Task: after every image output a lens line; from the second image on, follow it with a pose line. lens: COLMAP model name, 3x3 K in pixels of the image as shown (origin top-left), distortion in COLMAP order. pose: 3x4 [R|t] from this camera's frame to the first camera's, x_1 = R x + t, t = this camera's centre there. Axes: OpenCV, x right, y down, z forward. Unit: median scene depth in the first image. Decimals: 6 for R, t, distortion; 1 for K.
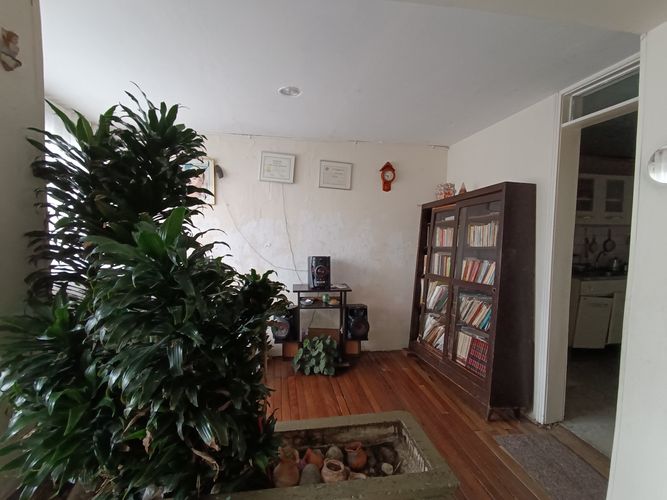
lens RADIAL K [[302.6, 0, 326.3], [0, 302.6, 249.0], [0, 0, 1]] dist [0.003103, 0.000761]
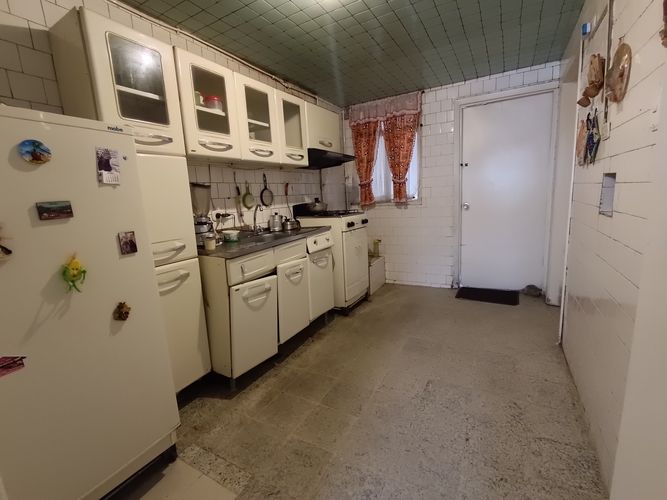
lens RADIAL K [[302.6, 0, 326.3], [0, 302.6, 249.0], [0, 0, 1]] dist [0.003103, 0.000761]
pose [[0.653481, -0.182802, 0.734538, 0.488487], [0.126529, 0.983128, 0.132101, 0.031896], [-0.746292, 0.006615, 0.665585, 0.436793]]
